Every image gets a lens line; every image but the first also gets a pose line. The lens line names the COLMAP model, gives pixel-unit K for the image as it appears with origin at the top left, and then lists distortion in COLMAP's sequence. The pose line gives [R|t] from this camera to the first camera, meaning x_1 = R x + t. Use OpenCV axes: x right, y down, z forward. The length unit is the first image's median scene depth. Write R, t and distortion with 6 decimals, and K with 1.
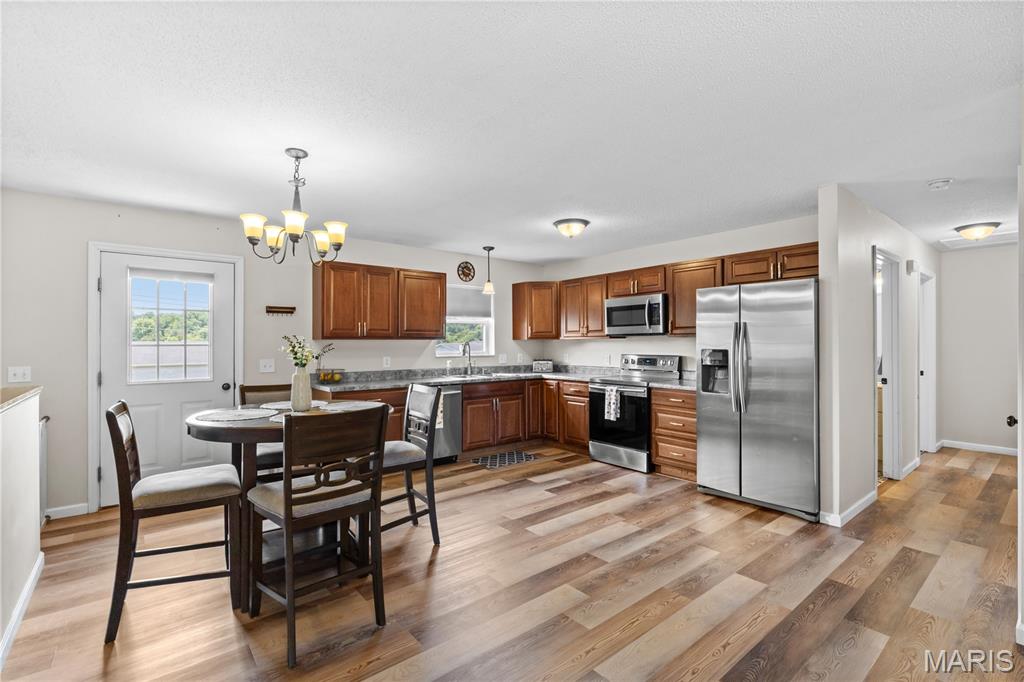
lens RADIAL K [[463.5, 0, 514.2], [0, 463.5, 340.0], [0, 0, 1]] dist [0.004936, -0.000122]
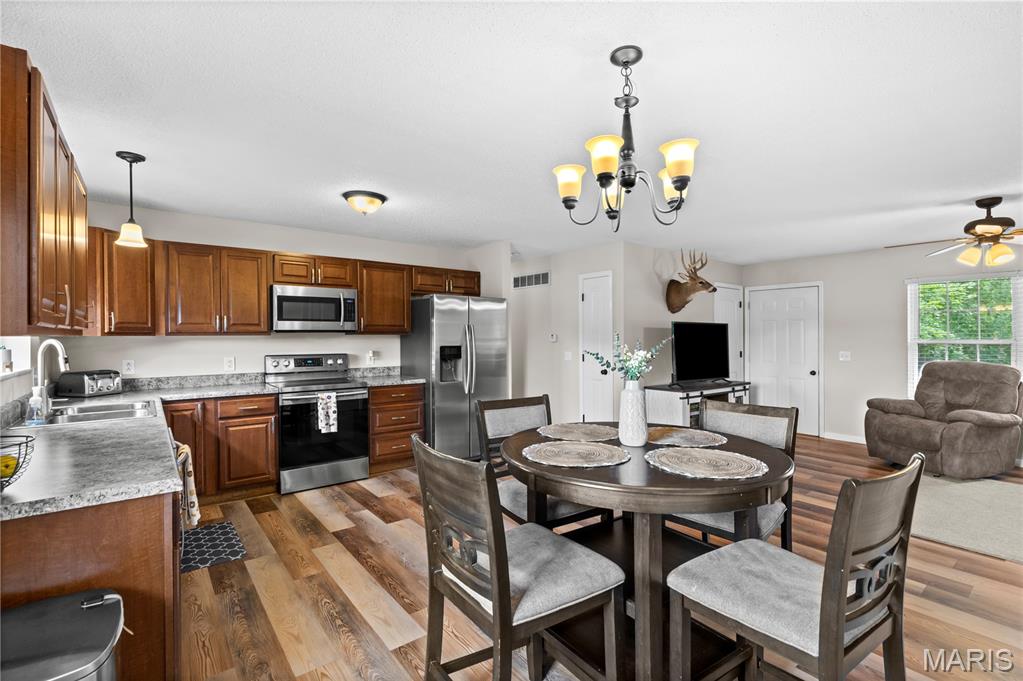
lens RADIAL K [[463.0, 0, 518.2], [0, 463.0, 338.8], [0, 0, 1]] dist [0.004936, -0.000122]
pose [[0.015240, -0.001993, 0.999882, -0.618847], [-0.008632, 0.999960, 0.002124, -0.002948], [-0.999847, -0.008663, 0.015222, 0.634228]]
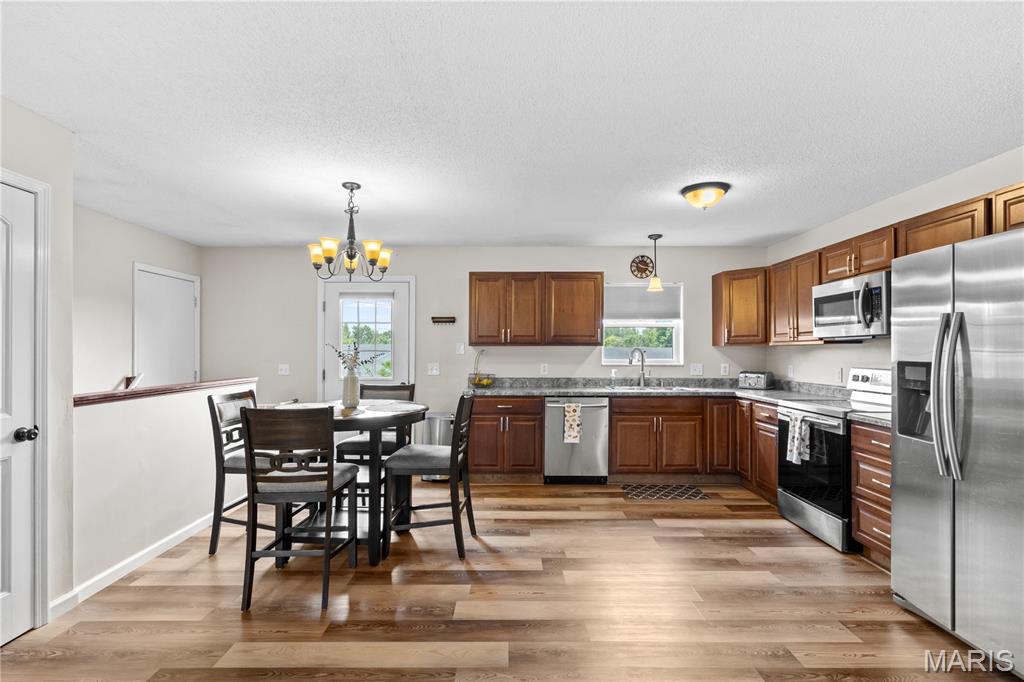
lens RADIAL K [[490.4, 0, 512.7], [0, 490.4, 346.2], [0, 0, 1]] dist [0.000314, -0.000879]
pose [[0.770114, -0.001683, -0.637904, 0.345565], [0.001505, 0.999999, -0.000820, 0.000363], [0.637905, -0.000329, 0.770115, 0.171447]]
